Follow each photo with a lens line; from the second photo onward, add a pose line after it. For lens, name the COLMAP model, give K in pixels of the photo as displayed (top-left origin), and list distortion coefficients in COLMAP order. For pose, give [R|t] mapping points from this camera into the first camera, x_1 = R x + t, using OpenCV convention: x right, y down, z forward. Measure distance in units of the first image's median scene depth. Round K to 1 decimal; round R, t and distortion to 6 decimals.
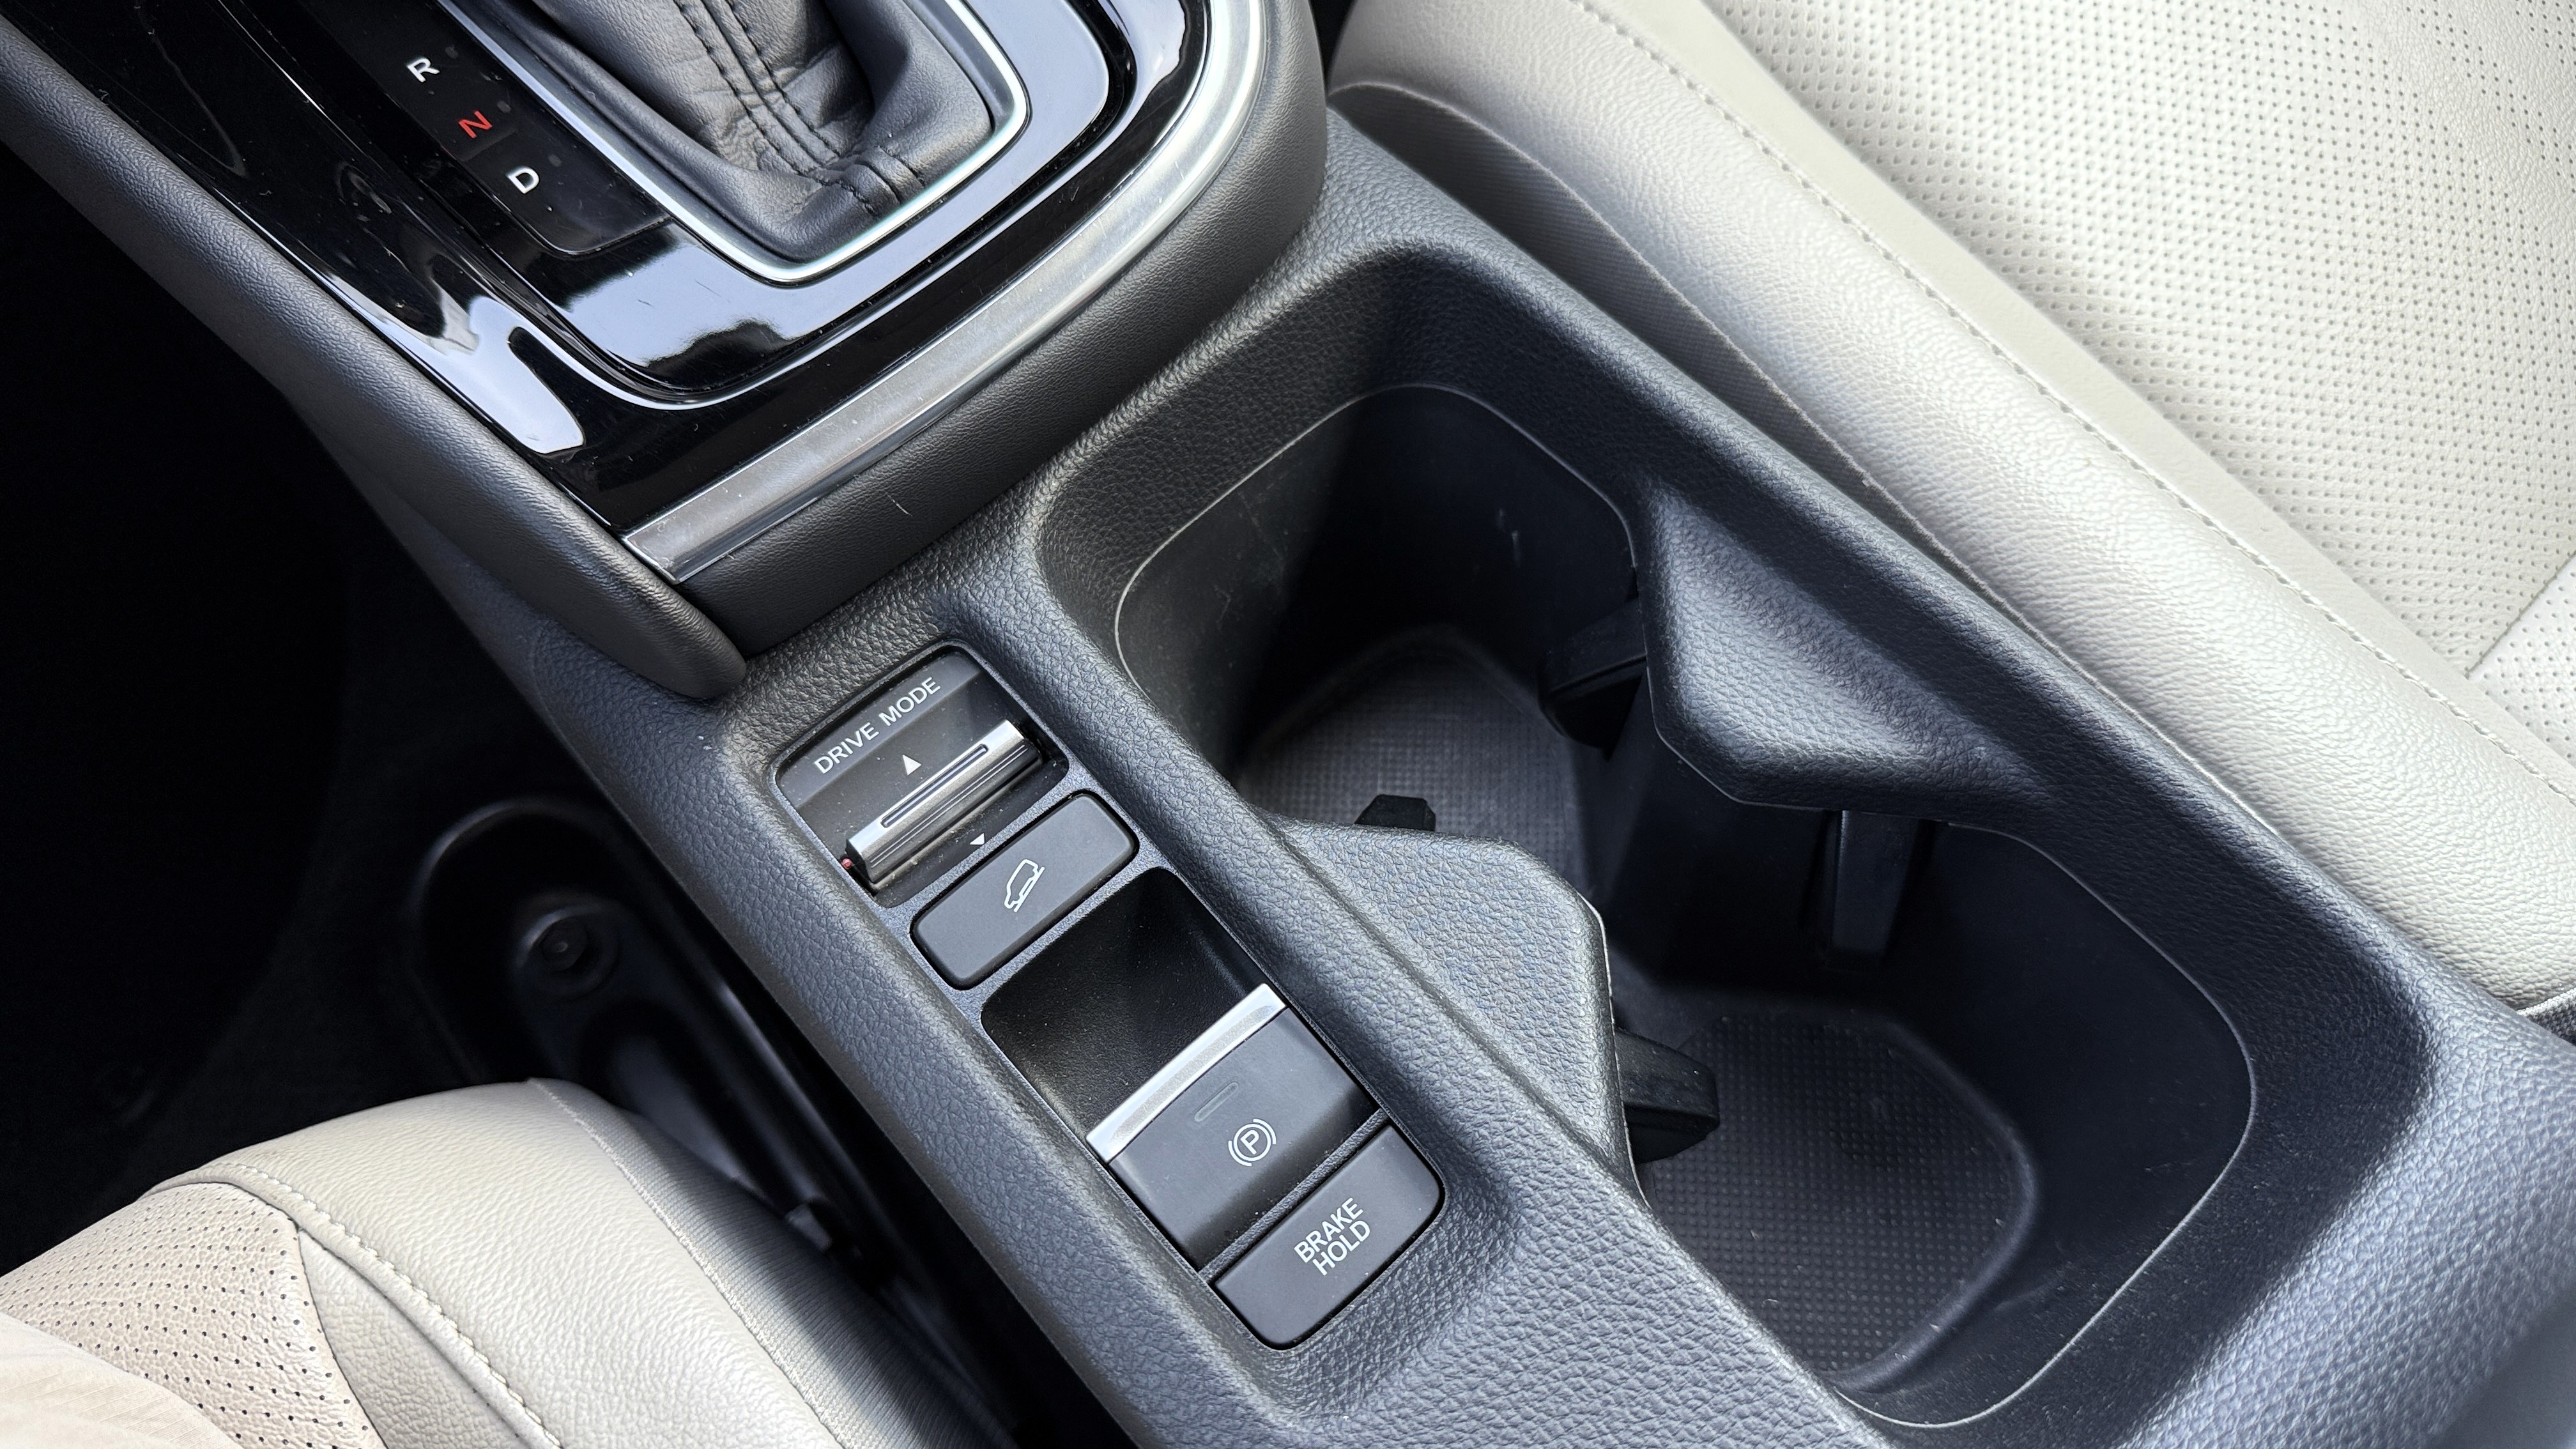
lens RADIAL K [[1833.3, 0, 1288.0], [0, 1833.3, 724.5], [0, 0, 1]] dist [0.105157, -0.162348]
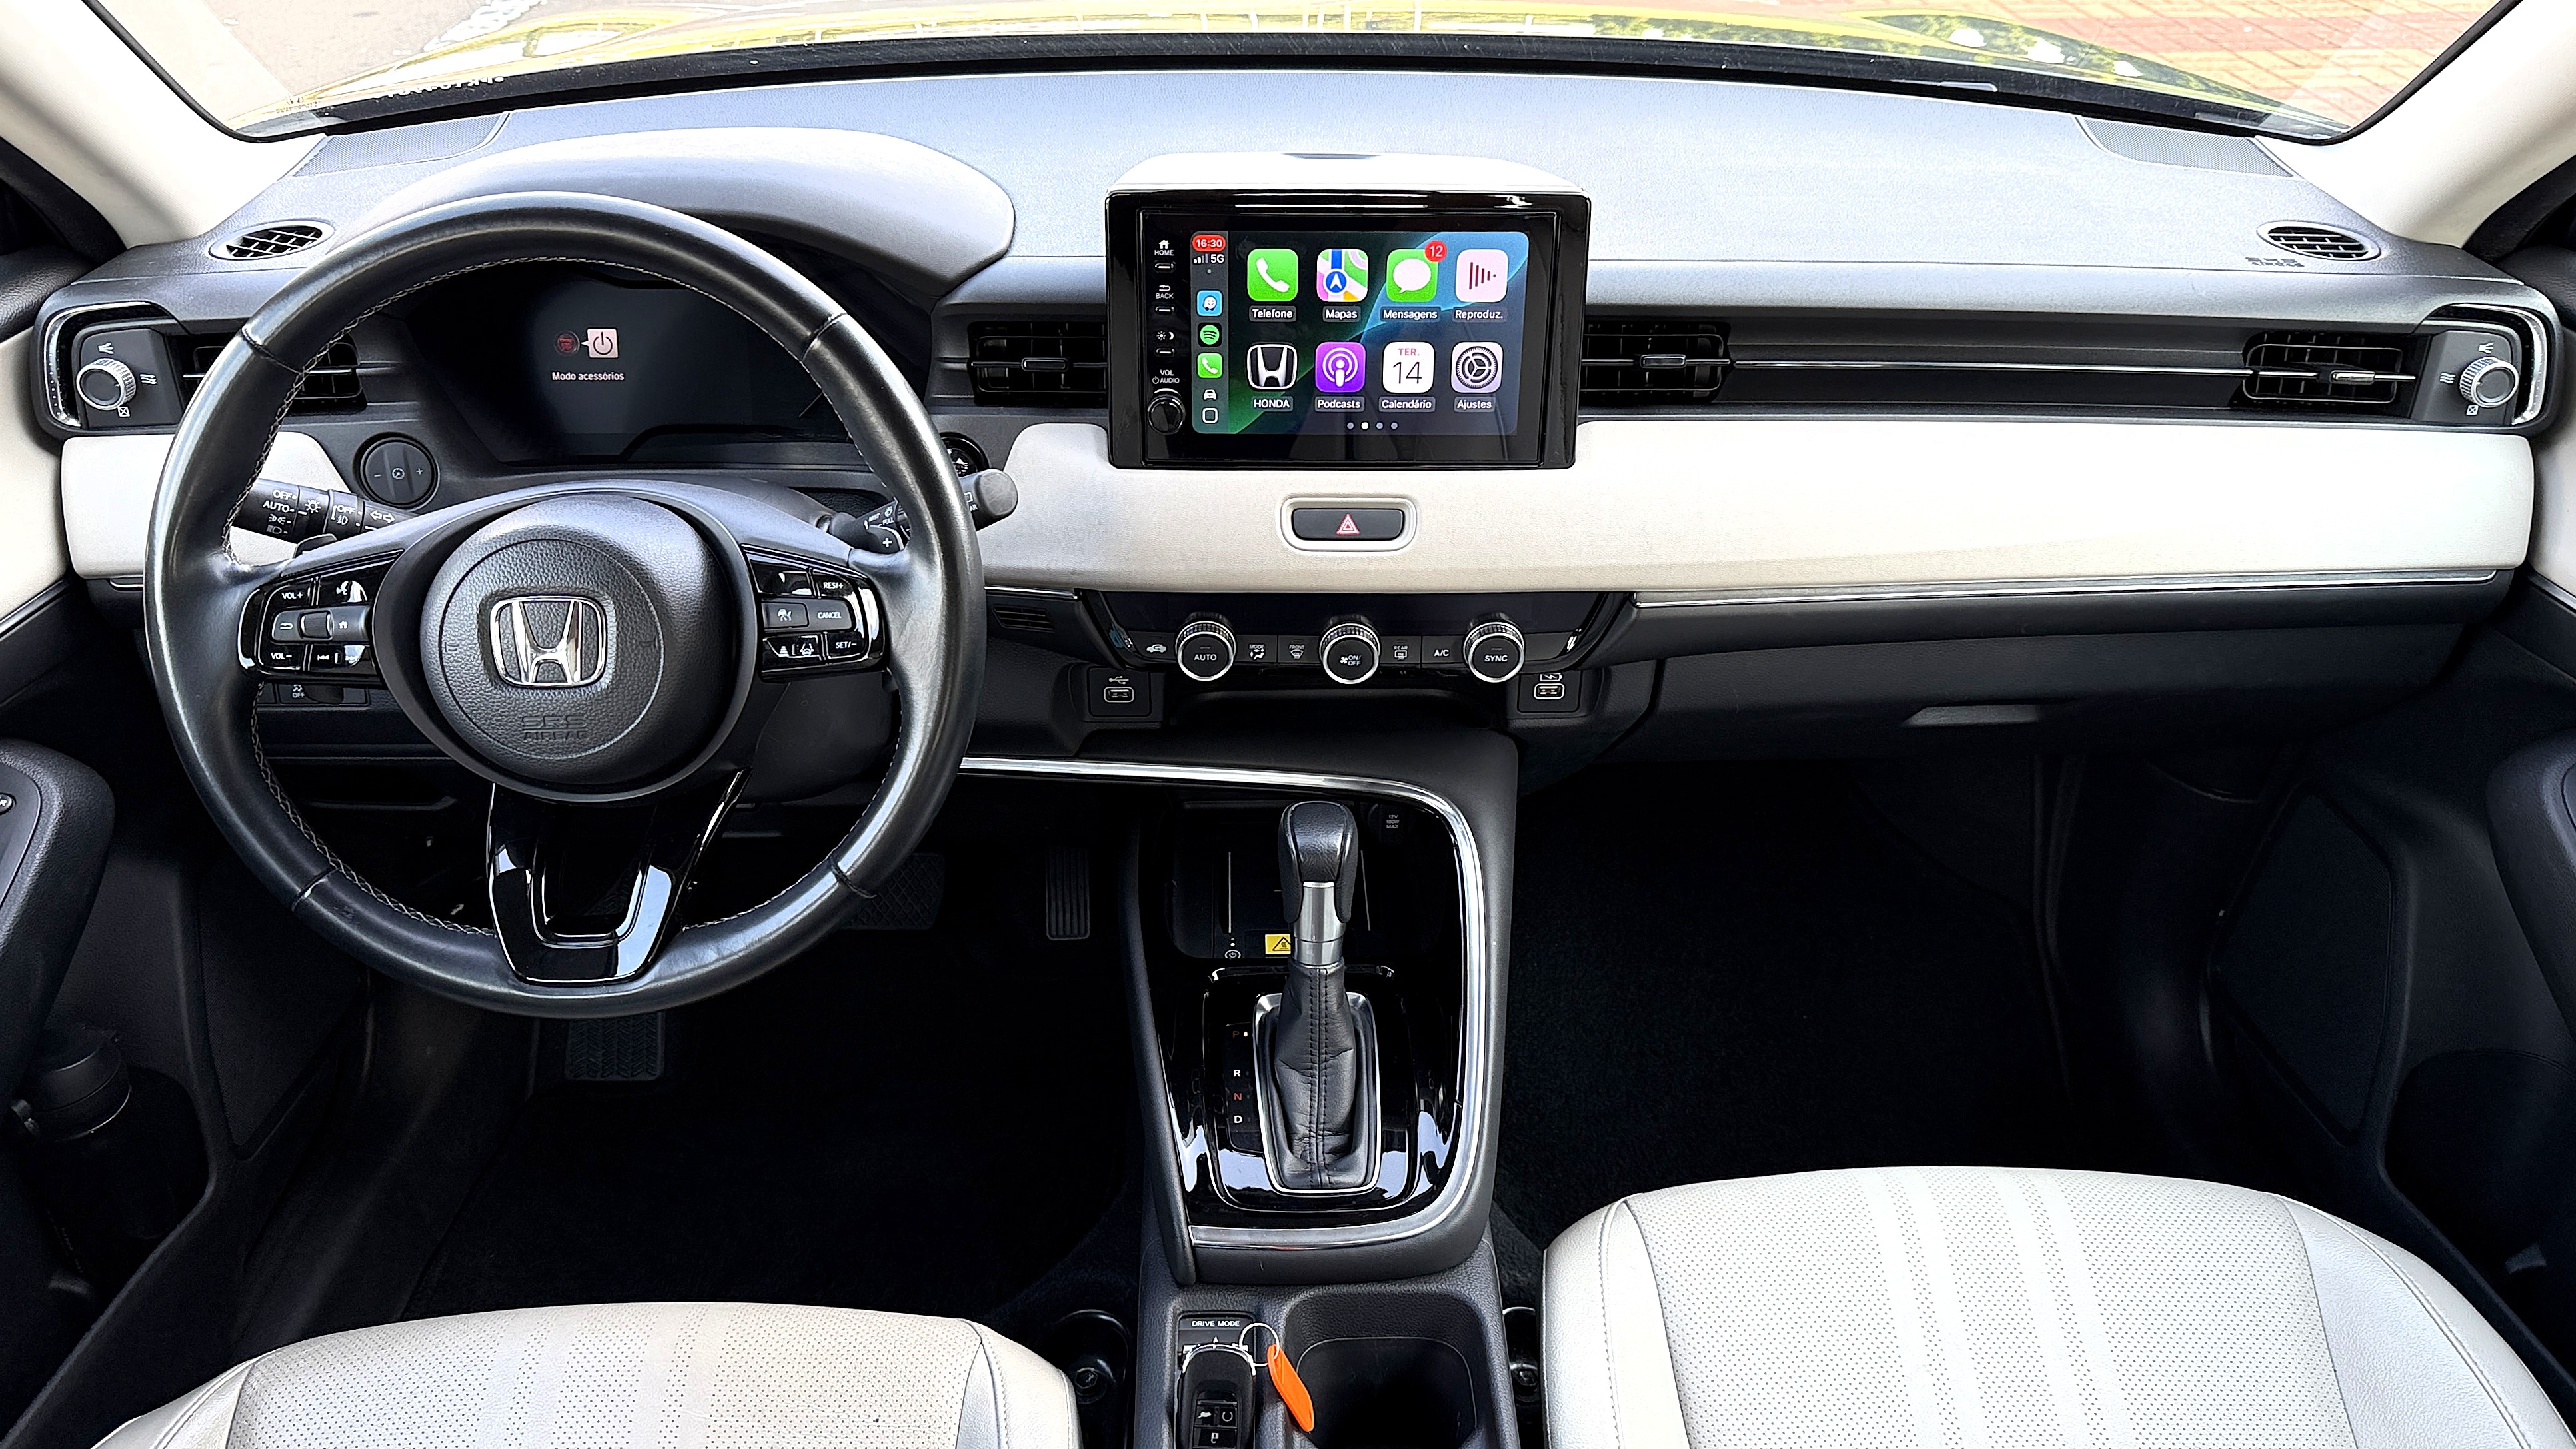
lens RADIAL K [[1803.6, 0, 1272.5], [0, 1803.6, 726.5], [0, 0, 1]] dist [0.092598, -0.125160]
pose [[0.756912, 0.415796, -0.504179, 0.955952], [-0.604971, 0.737597, -0.299933, 0.117568], [0.247170, 0.532037, 0.809841, -1.941559]]
